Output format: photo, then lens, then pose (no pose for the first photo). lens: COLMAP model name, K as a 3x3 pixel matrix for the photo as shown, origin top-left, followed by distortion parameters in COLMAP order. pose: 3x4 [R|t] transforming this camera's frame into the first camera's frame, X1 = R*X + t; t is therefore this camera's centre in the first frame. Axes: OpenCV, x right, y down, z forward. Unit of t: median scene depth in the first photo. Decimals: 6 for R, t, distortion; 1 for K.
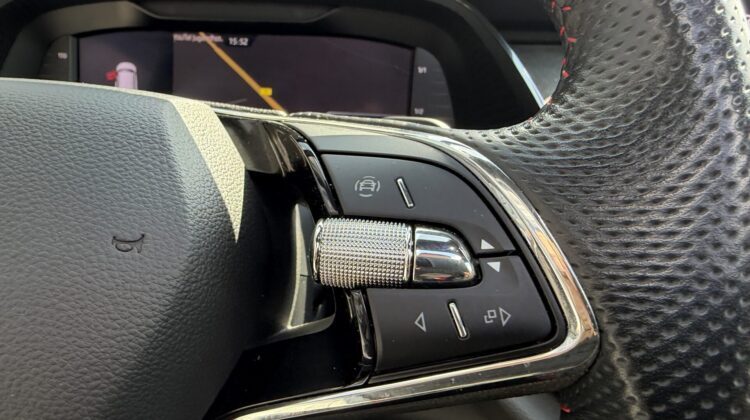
lens RADIAL K [[464.8, 0, 374.3], [0, 464.8, 224.2], [0, 0, 1]] dist [0.002302, 0.001094]
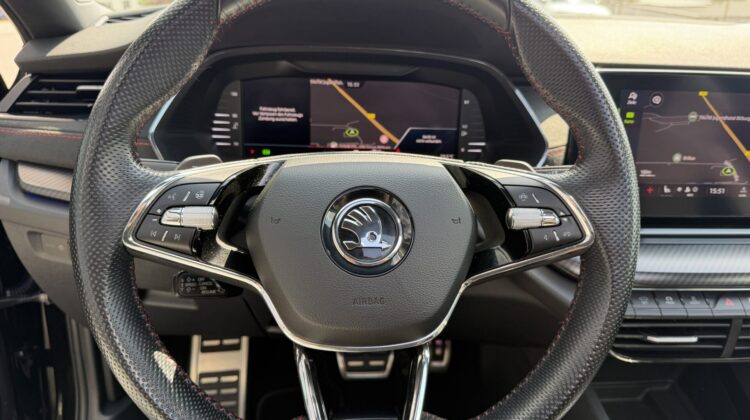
lens RADIAL K [[533.2, 0, 375.0], [0, 533.2, 210.0], [0, 0, 1]] dist [0.001366, -0.064257]
pose [[0.978358, -0.062026, 0.197403, -0.634619], [0.045502, 0.995153, 0.087173, -0.130151], [-0.201854, -0.076304, 0.976439, -0.854624]]
